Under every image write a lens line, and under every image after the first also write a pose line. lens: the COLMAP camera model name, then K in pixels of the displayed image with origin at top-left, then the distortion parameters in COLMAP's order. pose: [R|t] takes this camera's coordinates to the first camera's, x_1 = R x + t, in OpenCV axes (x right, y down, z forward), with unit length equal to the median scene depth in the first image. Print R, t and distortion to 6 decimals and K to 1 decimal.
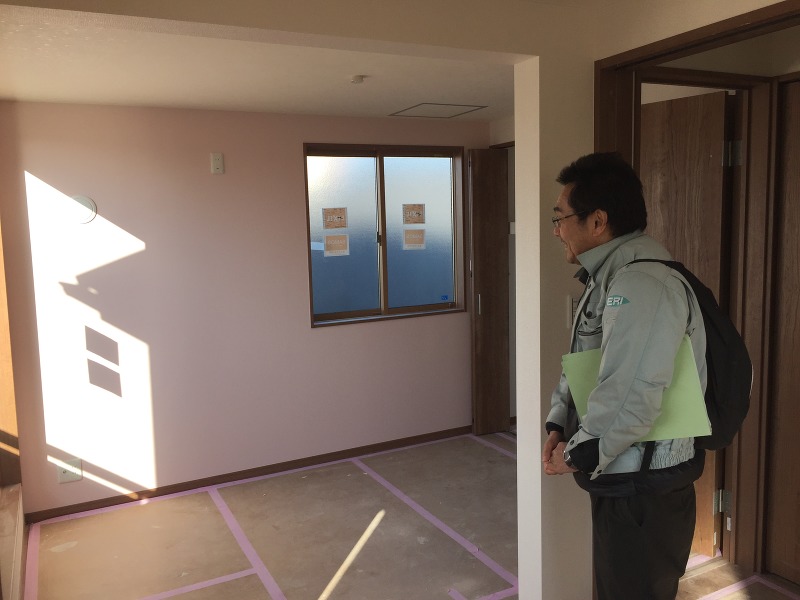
lens RADIAL K [[678.0, 0, 400.3], [0, 678.0, 296.6], [0, 0, 1]] dist [0.029607, -0.021198]
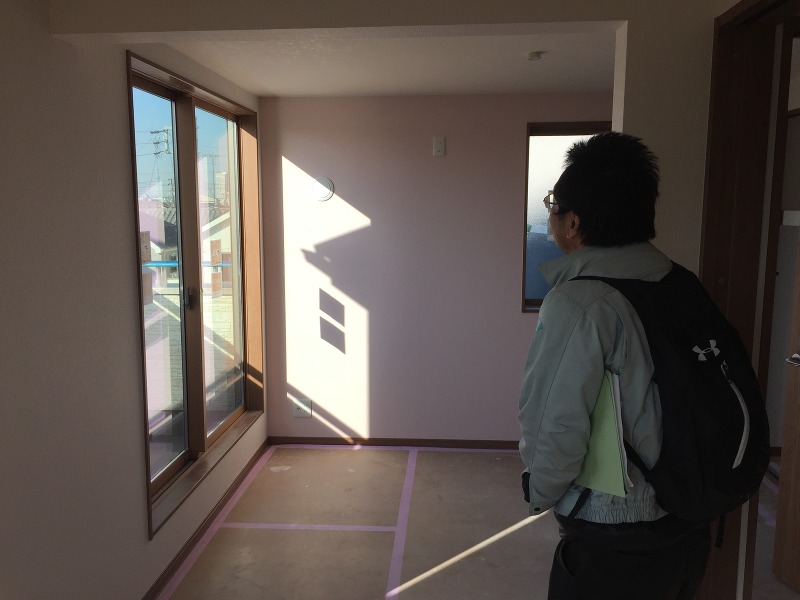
lens RADIAL K [[678.0, 0, 400.7], [0, 678.0, 302.5], [0, 0, 1]] dist [0.029607, -0.021198]
pose [[0.855050, 0.103790, -0.508052, 0.246638], [-0.080838, 0.994466, 0.067108, -0.022598], [0.512206, -0.016311, 0.858708, 0.070411]]
